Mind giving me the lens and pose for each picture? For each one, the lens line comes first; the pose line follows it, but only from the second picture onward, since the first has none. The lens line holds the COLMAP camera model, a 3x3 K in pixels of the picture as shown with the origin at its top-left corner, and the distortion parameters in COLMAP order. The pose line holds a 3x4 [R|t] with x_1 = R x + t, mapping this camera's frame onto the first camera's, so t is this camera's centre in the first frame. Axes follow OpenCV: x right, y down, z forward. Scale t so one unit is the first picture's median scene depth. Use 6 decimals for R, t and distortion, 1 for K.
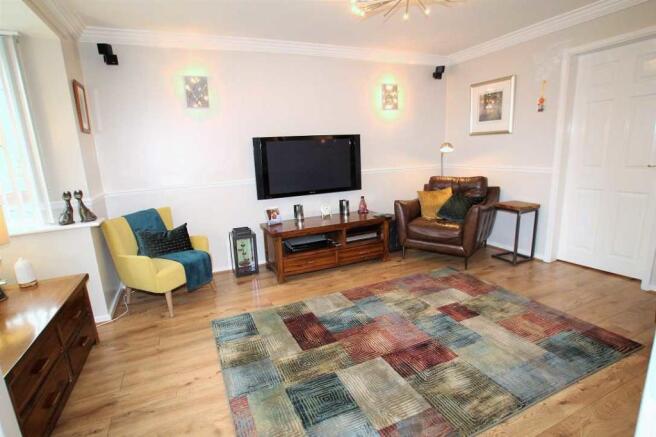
lens RADIAL K [[329.0, 0, 328.2], [0, 329.0, 218.6], [0, 0, 1]] dist [-0.018429, 0.000785]
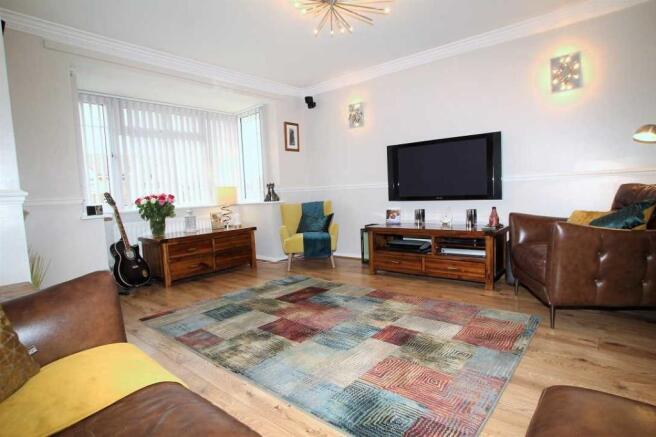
lens RADIAL K [[329.0, 0, 327.9], [0, 329.0, 219.7], [0, 0, 1]] dist [-0.018429, 0.000785]
pose [[0.463381, 0.107557, -0.879608, 0.796656], [-0.156748, 0.986903, 0.038101, -0.004427], [0.872186, 0.120222, 0.474172, 0.338253]]
